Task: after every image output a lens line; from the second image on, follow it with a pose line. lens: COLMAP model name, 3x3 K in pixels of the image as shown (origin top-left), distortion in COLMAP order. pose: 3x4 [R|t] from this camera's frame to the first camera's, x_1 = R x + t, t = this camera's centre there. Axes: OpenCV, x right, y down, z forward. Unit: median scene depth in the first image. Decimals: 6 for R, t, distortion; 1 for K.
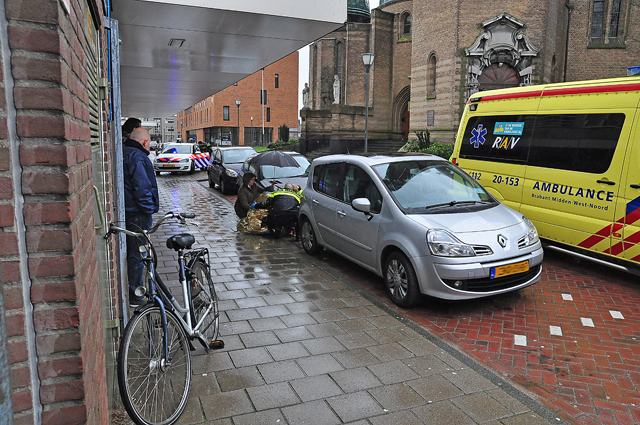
lens RADIAL K [[487.9, 0, 337.3], [0, 487.9, 215.7], [0, 0, 1]] dist [-0.107541, 0.030859]
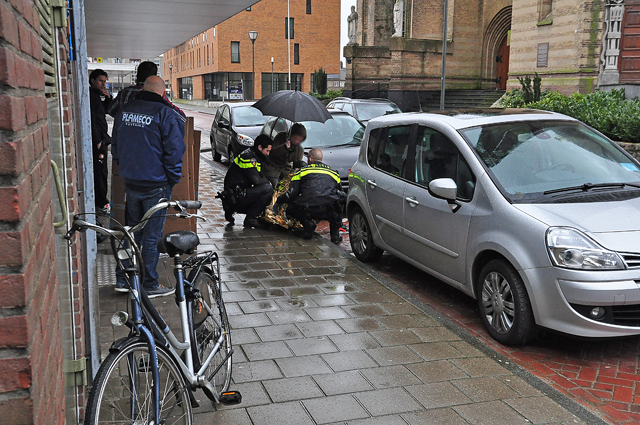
lens RADIAL K [[700.1, 0, 326.7], [0, 700.1, 218.7], [0, 0, 1]] dist [0.037608, 0.000000]
pose [[0.995935, 0.008086, -0.089715, -0.023316], [-0.005867, 0.999671, 0.024976, -0.004220], [0.089887, -0.024348, 0.995654, 0.034021]]
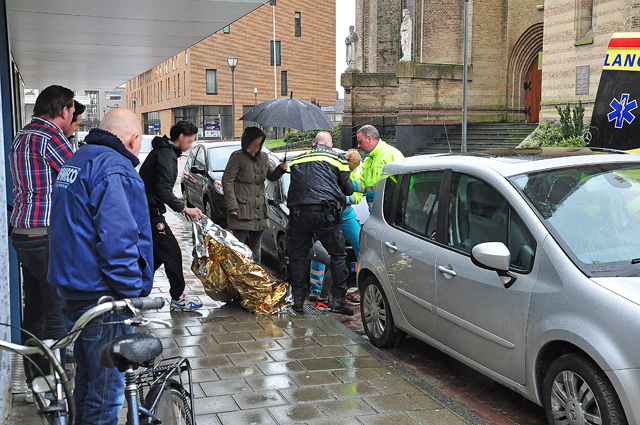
lens RADIAL K [[785.2, 0, 322.4], [0, 785.2, 210.2], [0, 0, 1]] dist [0.105764, 0.000000]
pose [[0.996775, -0.011615, -0.079402, -0.059522], [0.007907, 0.998871, -0.046853, -0.033197], [0.079856, 0.046074, 0.995741, 0.186653]]
